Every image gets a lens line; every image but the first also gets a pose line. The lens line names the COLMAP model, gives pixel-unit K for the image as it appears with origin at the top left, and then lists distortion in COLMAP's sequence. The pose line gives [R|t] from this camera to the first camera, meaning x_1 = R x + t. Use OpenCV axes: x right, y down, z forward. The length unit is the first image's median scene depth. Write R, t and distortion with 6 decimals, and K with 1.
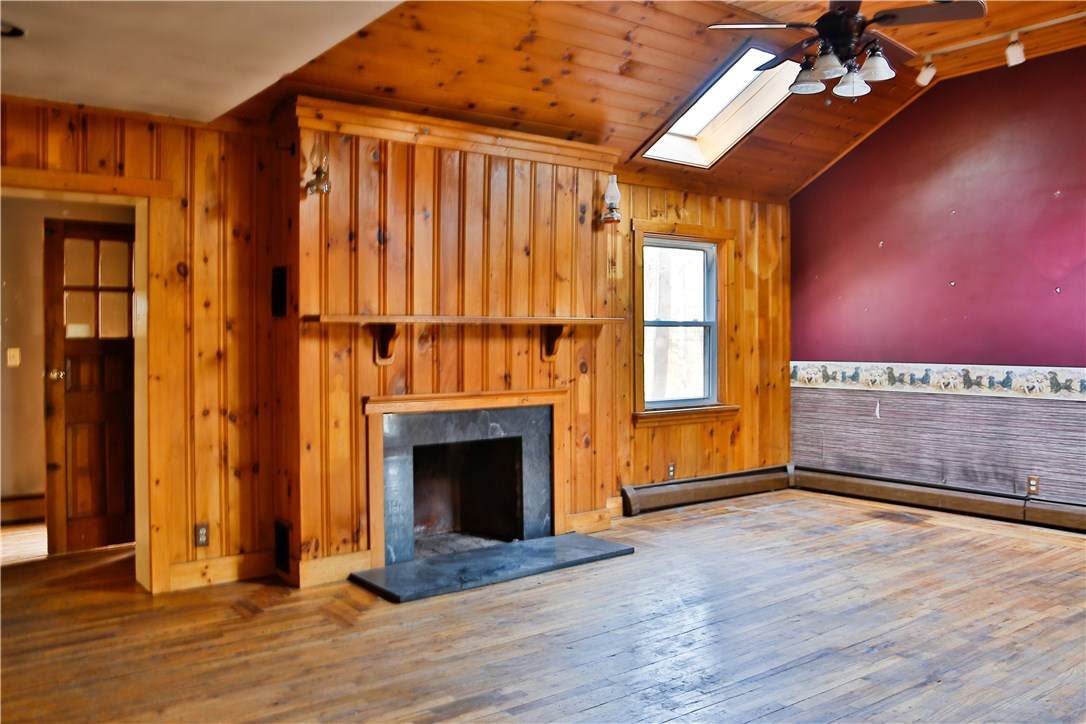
lens RADIAL K [[891.4, 0, 539.0], [0, 891.4, 340.3], [0, 0, 1]] dist [-0.062201, 0.057812]
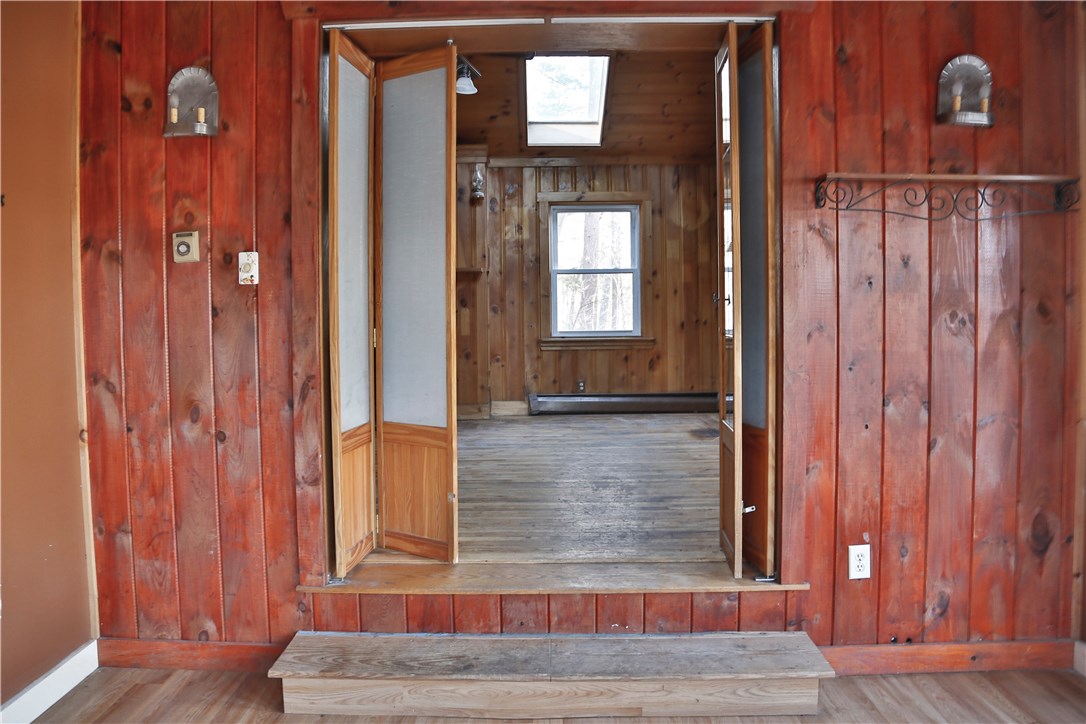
lens RADIAL K [[796.0, 0, 528.9], [0, 796.0, 338.1], [0, 0, 1]] dist [-0.114185, 0.044865]
pose [[0.800780, 0.015395, -0.598761, 1.082046], [0.006945, 0.999364, 0.034982, 0.051959], [0.598919, -0.032171, 0.800163, 0.052092]]
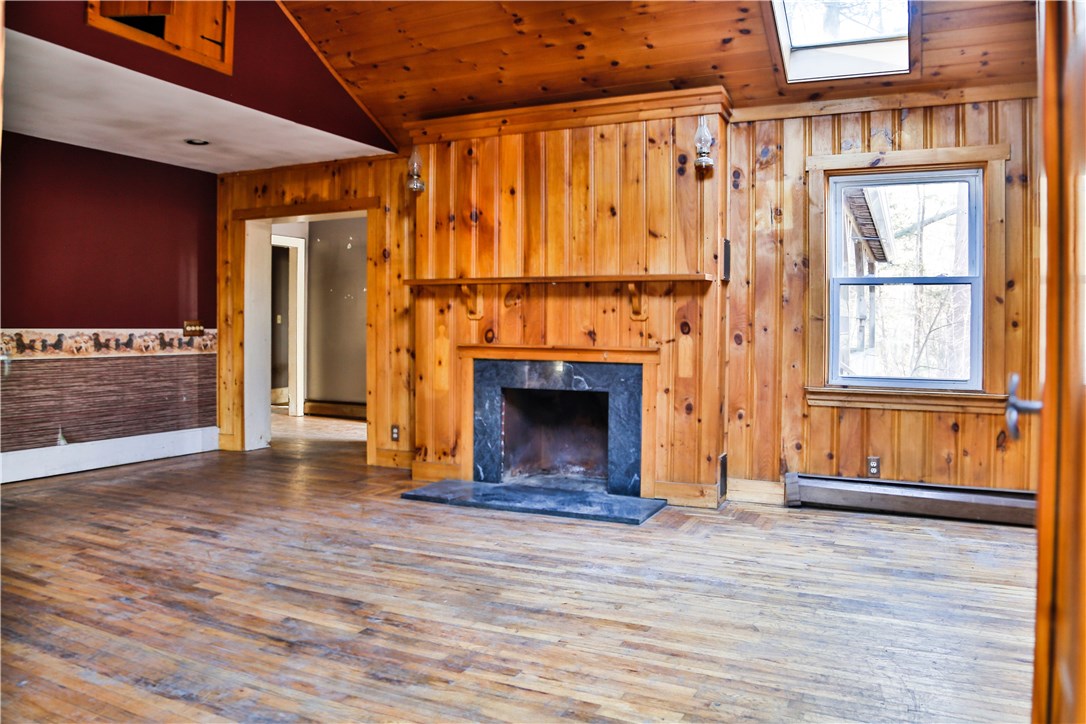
lens RADIAL K [[796.0, 0, 546.6], [0, 796.0, 326.9], [0, 0, 1]] dist [-0.114185, 0.044865]
pose [[0.464927, 0.007075, -0.885321, 0.871172], [-0.016302, 0.999867, -0.000571, 0.039036], [0.885199, 0.014698, 0.464981, 0.585648]]
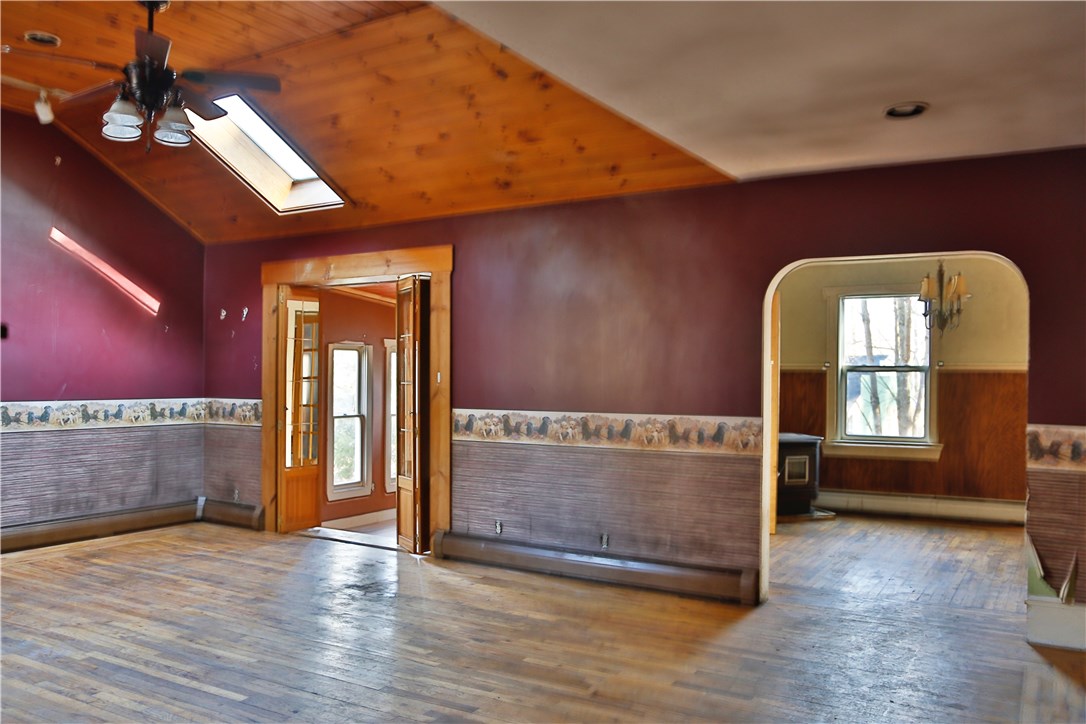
lens RADIAL K [[891.4, 0, 542.5], [0, 891.4, 370.5], [0, 0, 1]] dist [-0.062201, 0.057812]
pose [[-0.368188, 0.003143, 0.929746, -0.709780], [-0.003472, 0.999983, -0.004755, -0.006003], [-0.929745, -0.004979, -0.368170, 0.847268]]
